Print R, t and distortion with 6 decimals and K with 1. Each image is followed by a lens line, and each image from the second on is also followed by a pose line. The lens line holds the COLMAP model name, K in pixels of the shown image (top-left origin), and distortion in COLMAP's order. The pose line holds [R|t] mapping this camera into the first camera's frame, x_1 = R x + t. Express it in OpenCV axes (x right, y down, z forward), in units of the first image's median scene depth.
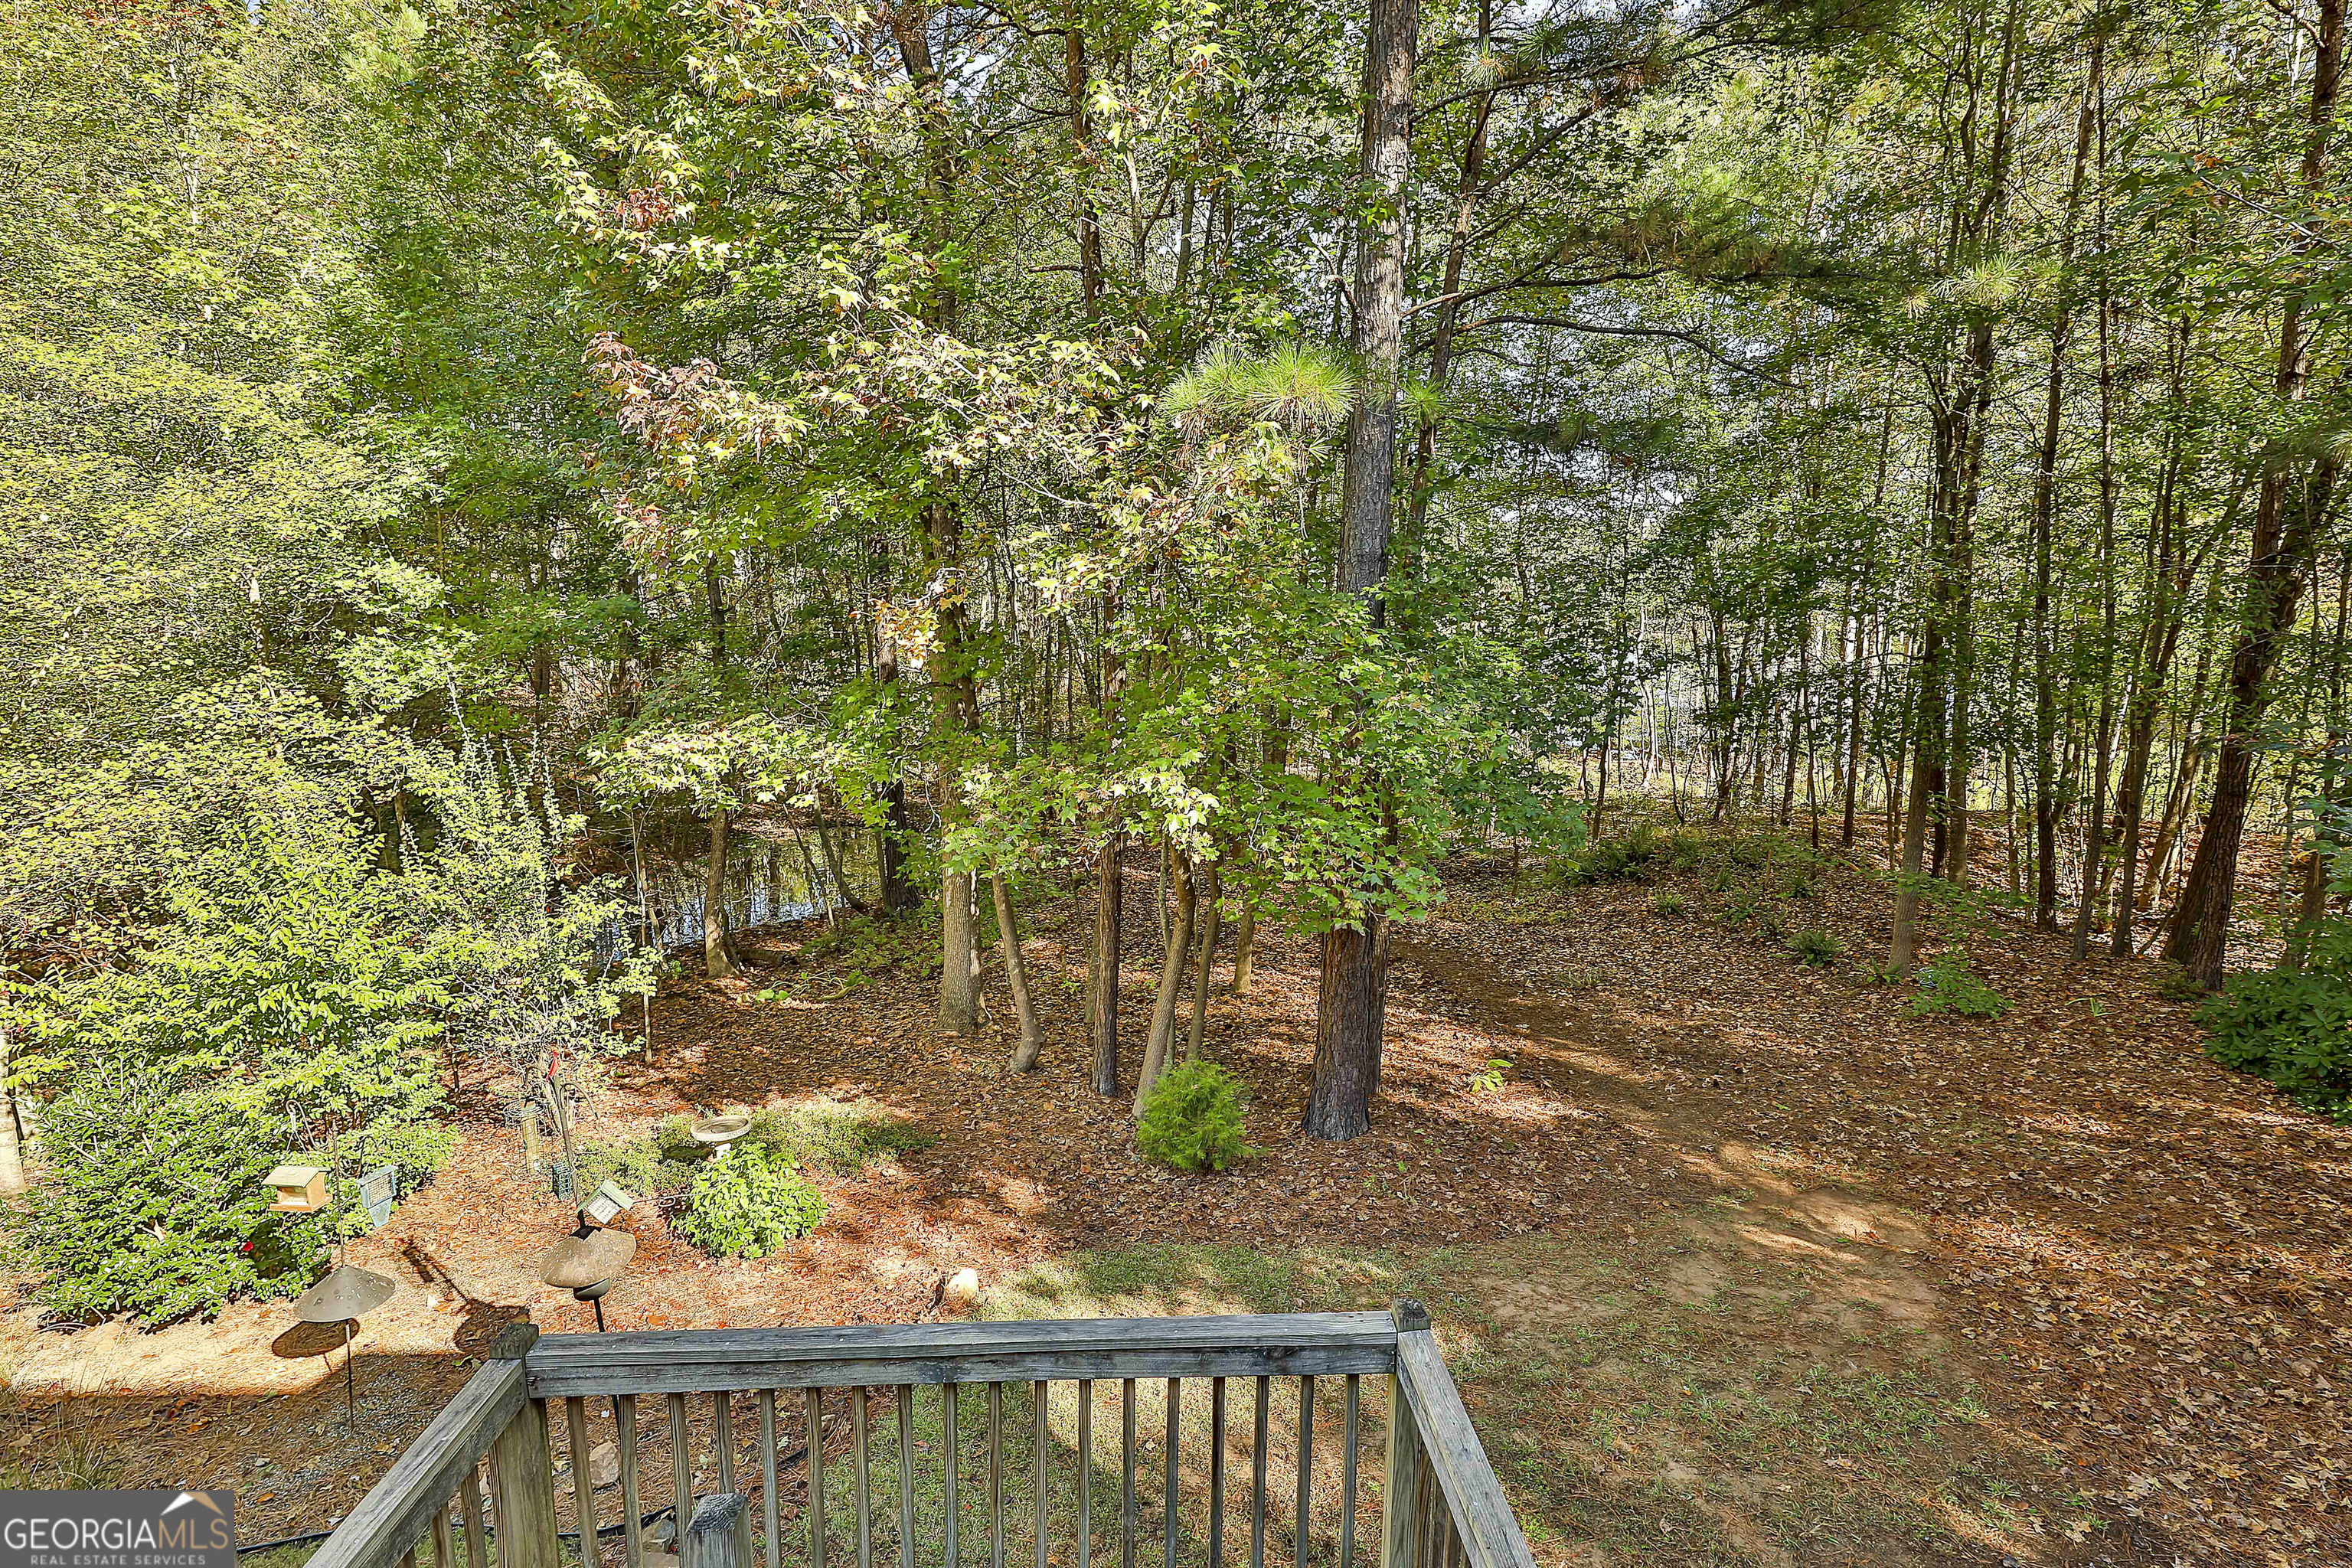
lens RADIAL K [[1159.9, 0, 1175.6], [0, 1159.9, 771.2], [0, 0, 1]] dist [0.001109, 0.001133]
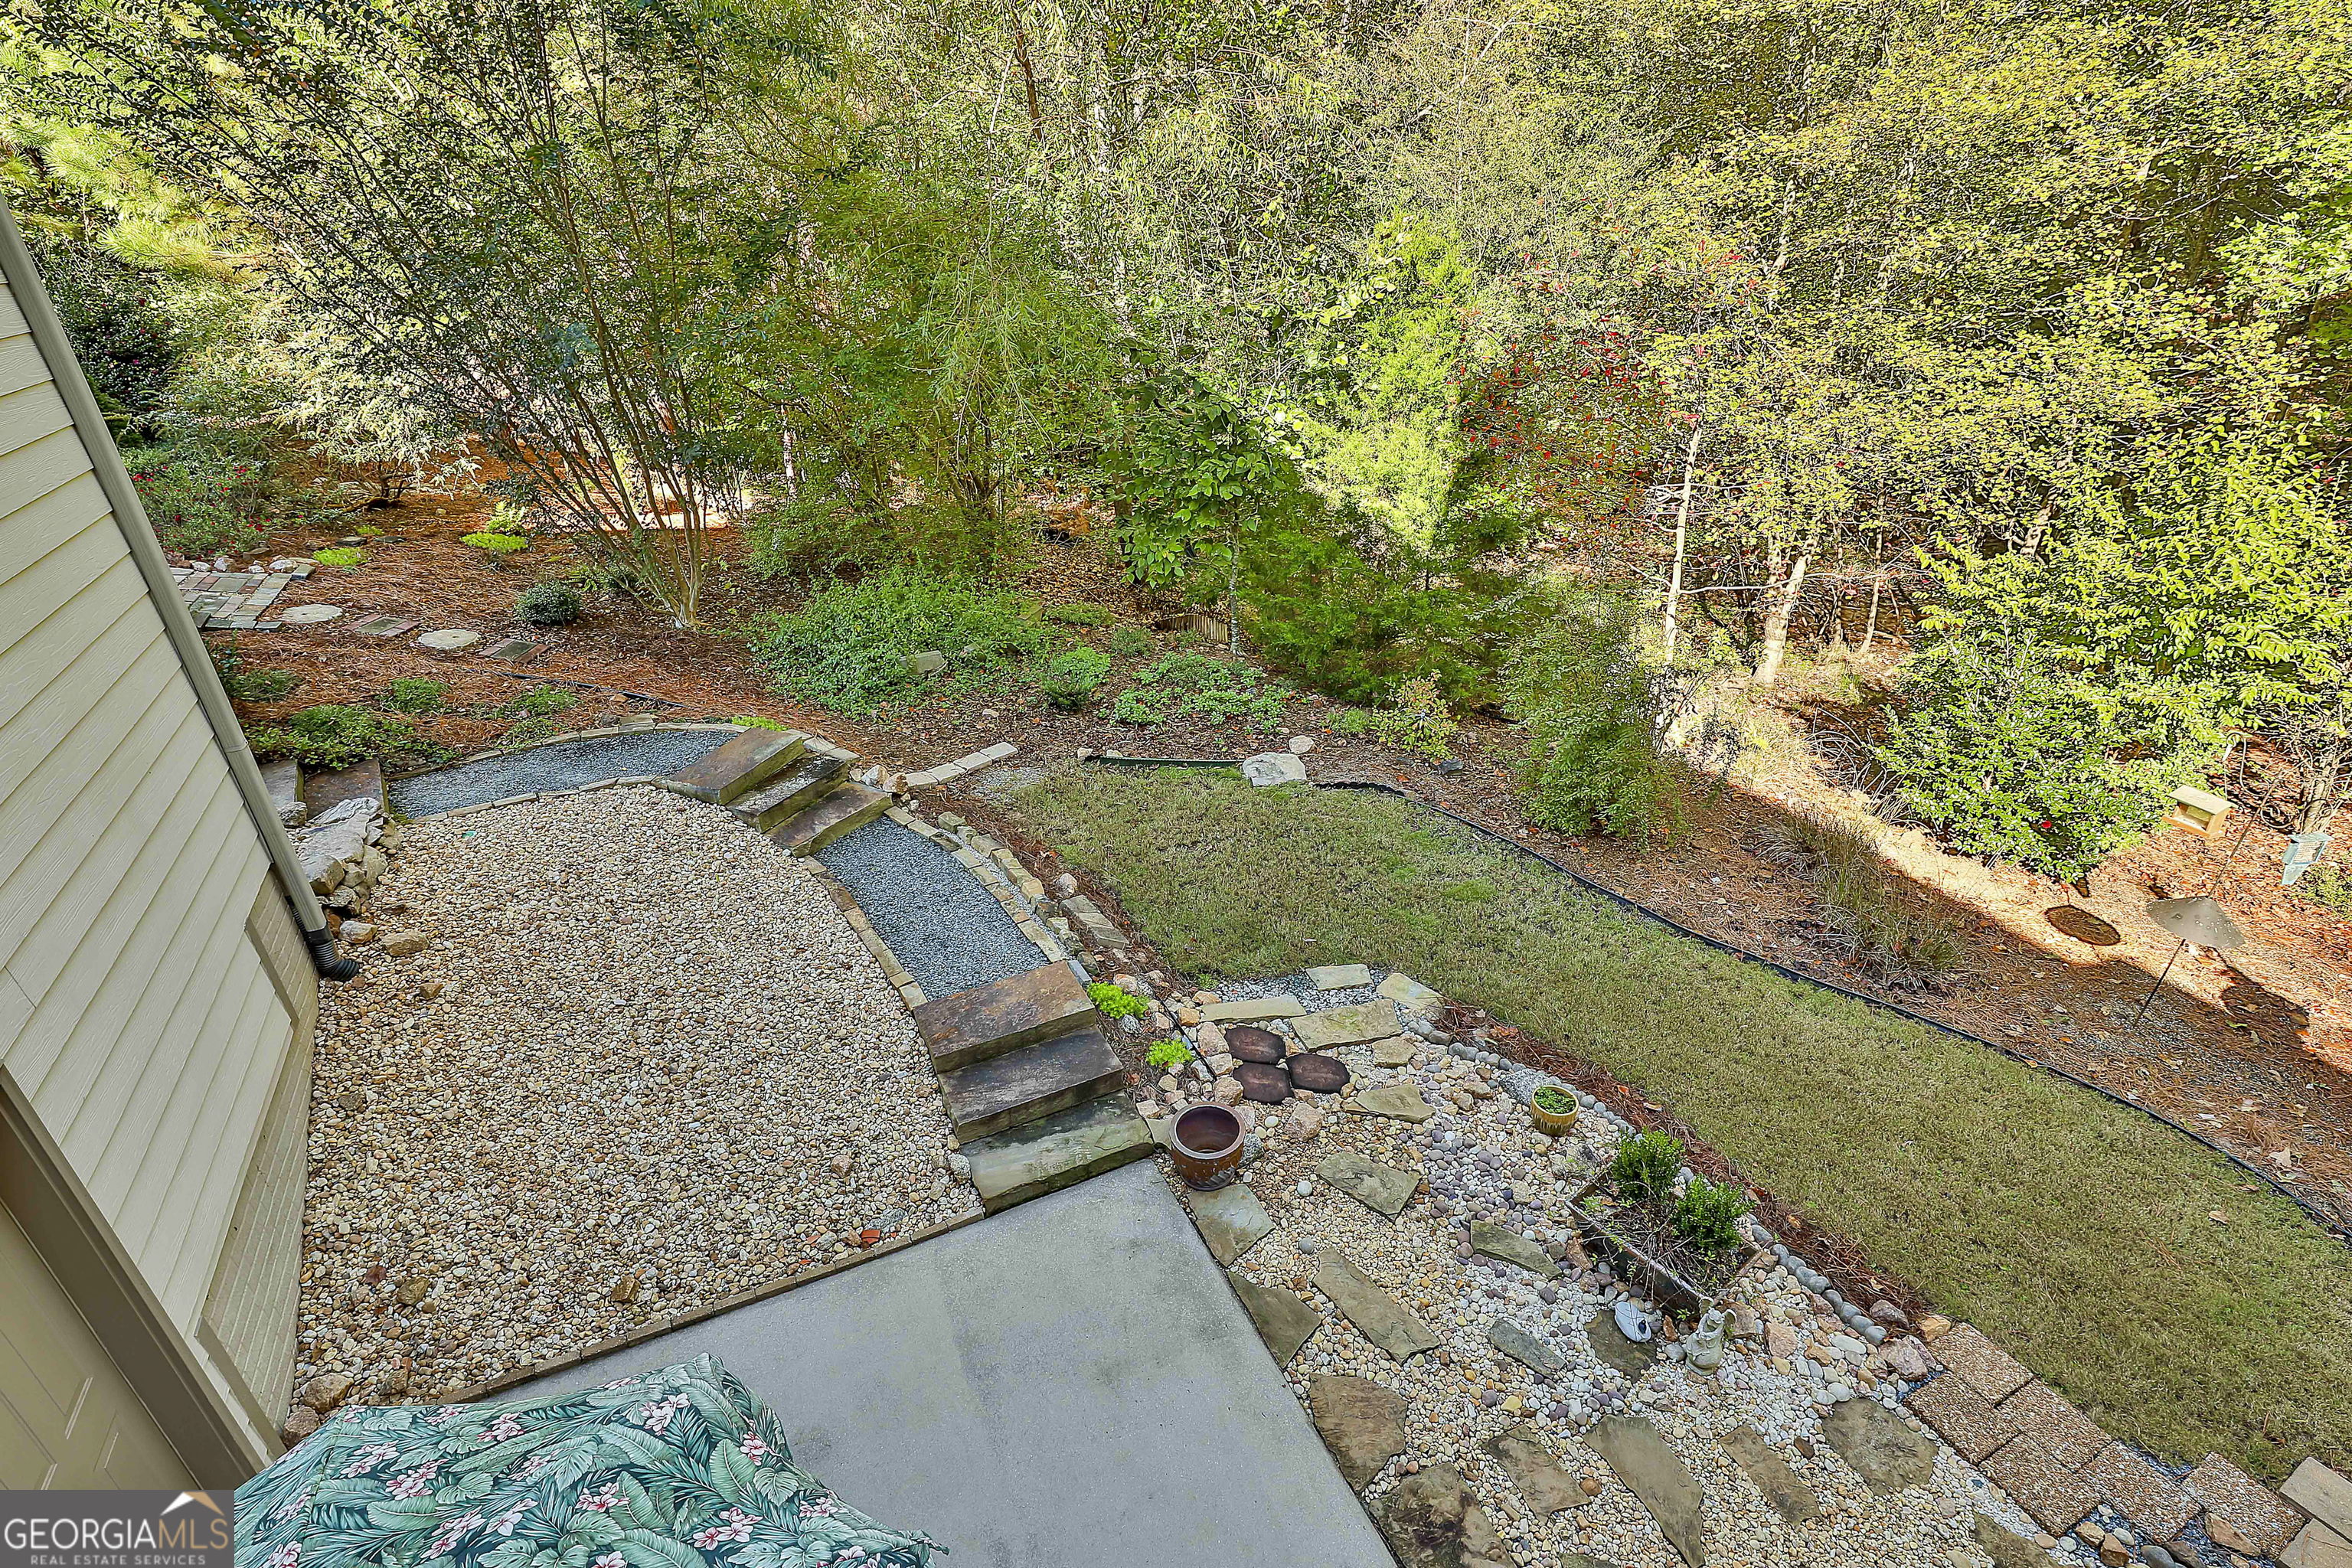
lens RADIAL K [[1132.4, 0, 1177.8], [0, 1132.4, 780.1], [0, 0, 1]] dist [-0.005044, 0.003368]
pose [[0.398651, 0.415183, -0.817742, -0.204839], [-0.111946, 0.907019, 0.405937, 0.014286], [0.910245, -0.070284, 0.408062, -0.176839]]
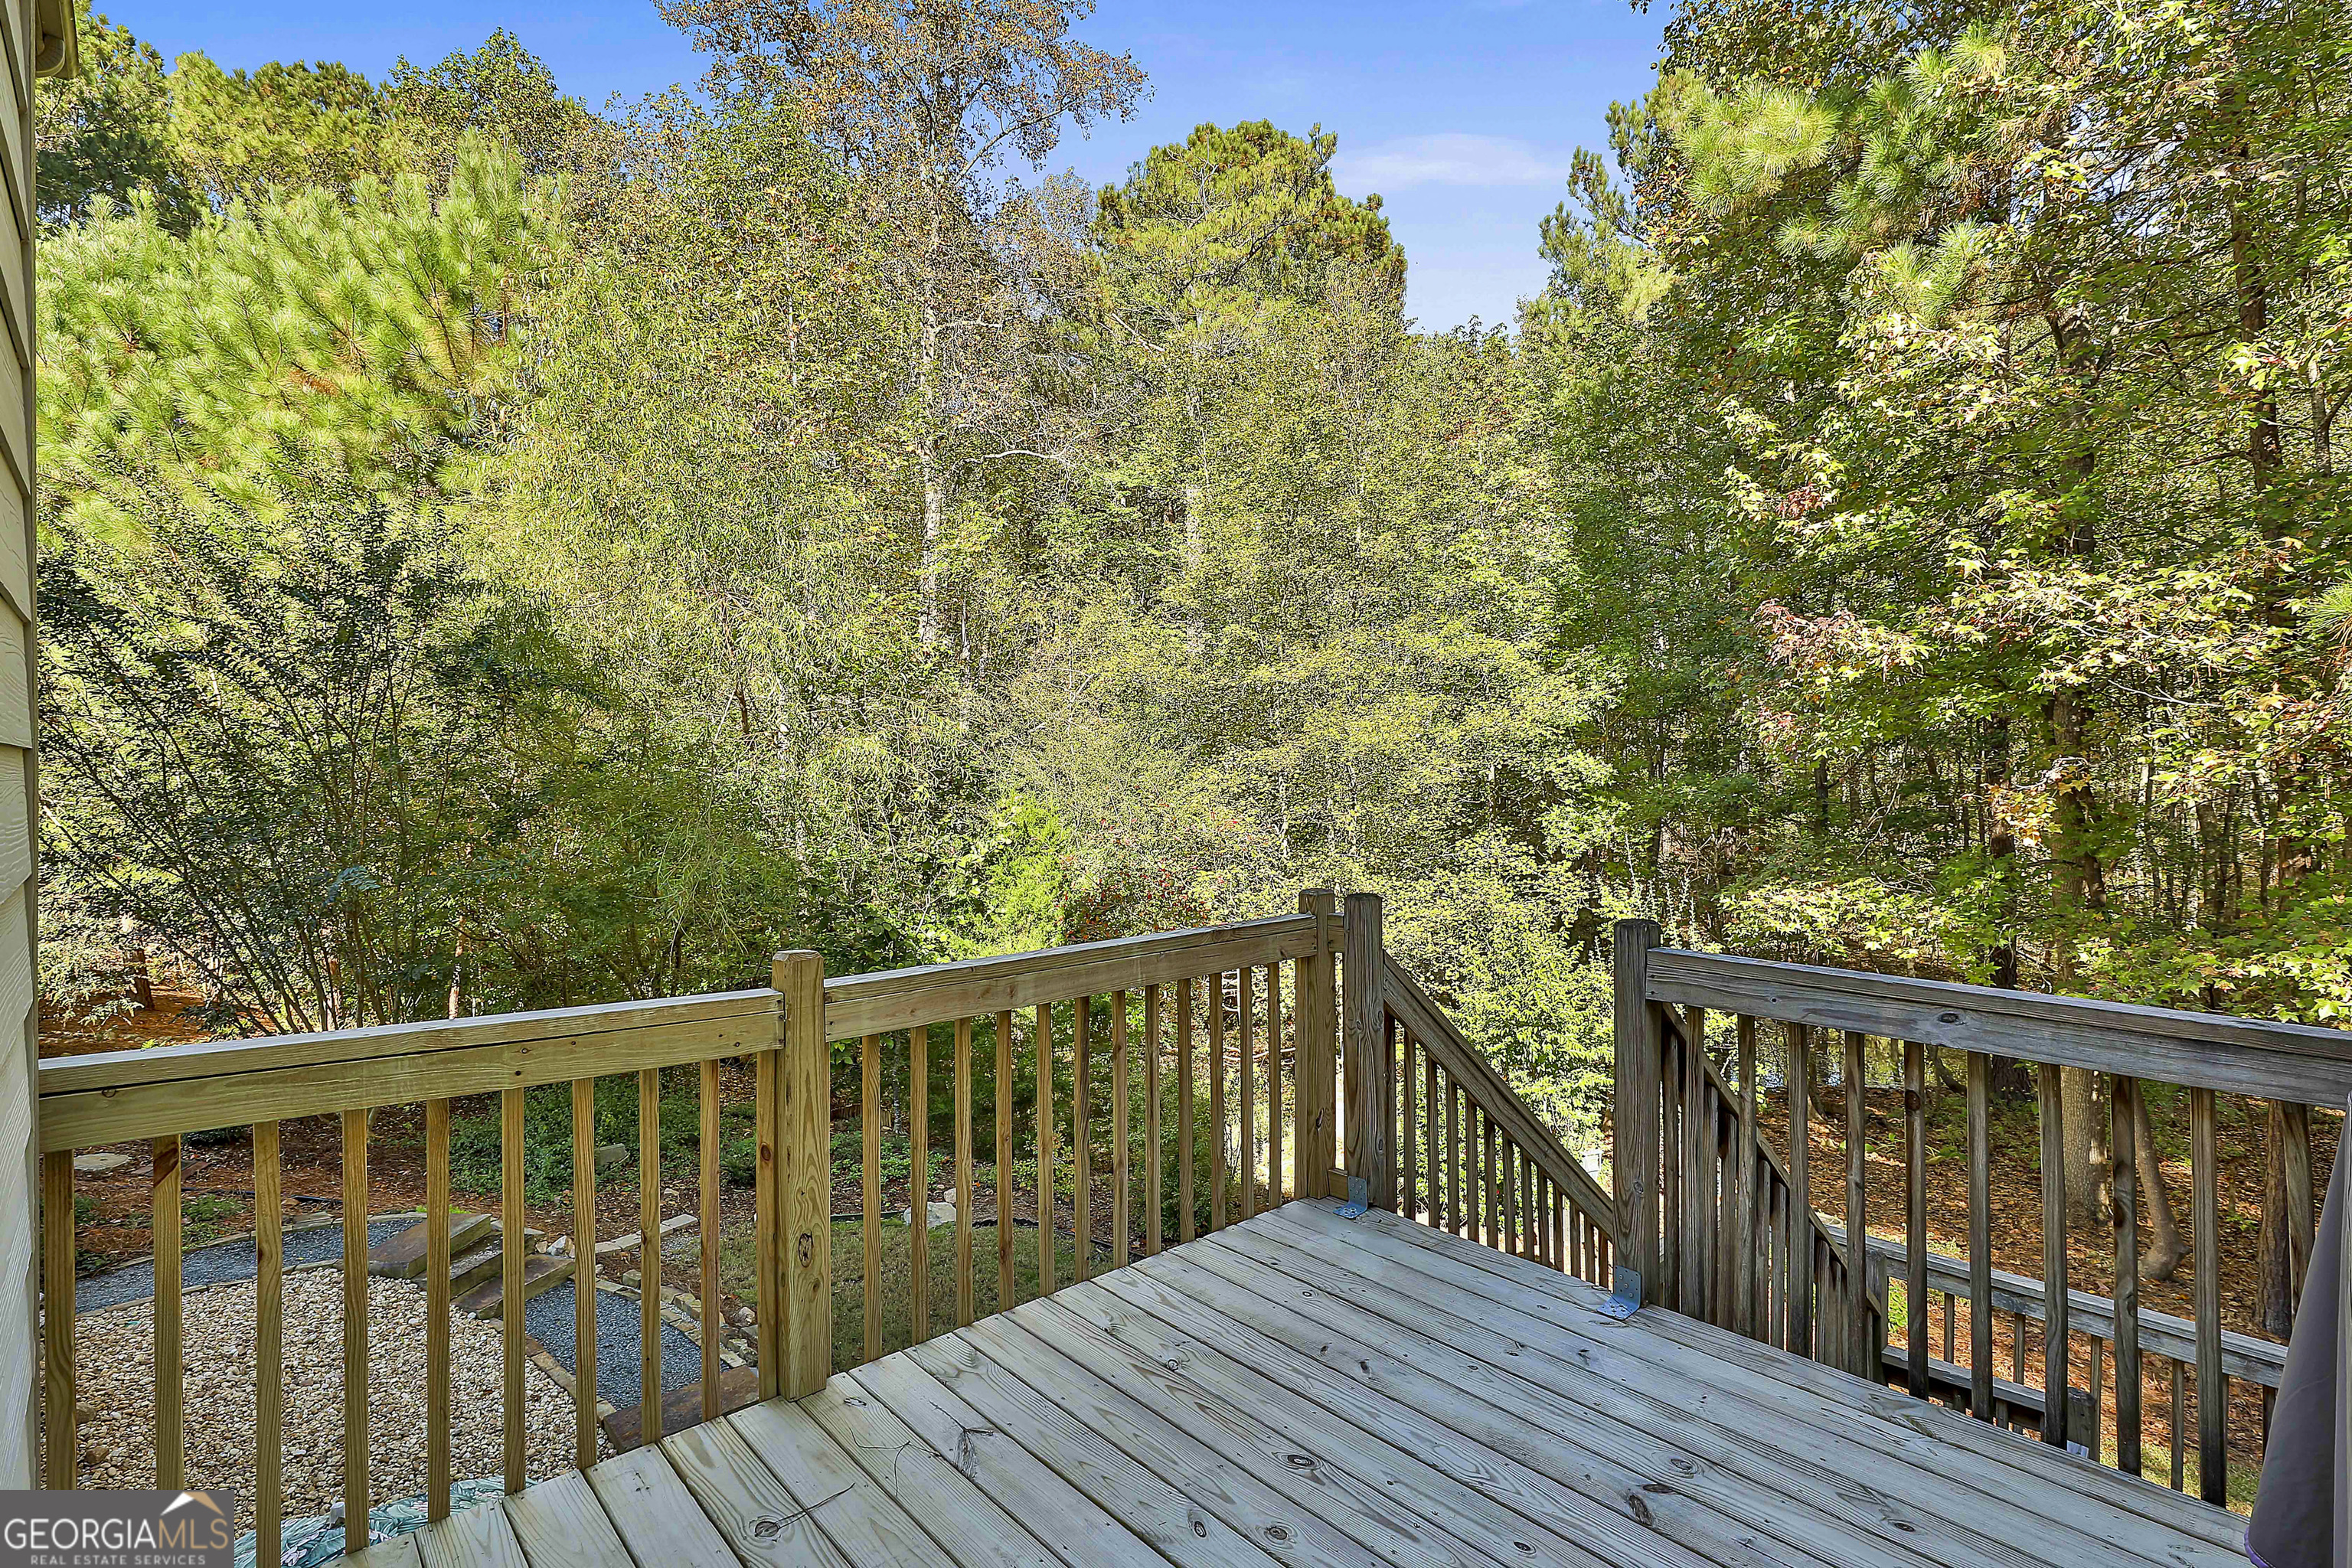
lens RADIAL K [[1132.4, 0, 1177.8], [0, 1132.4, 780.1], [0, 0, 1]] dist [-0.005044, 0.003368]
pose [[0.640897, 0.001353, -0.767625, 0.082920], [-0.105045, 0.990746, -0.085956, 0.027121], [0.760405, 0.135724, 0.635109, -0.308363]]
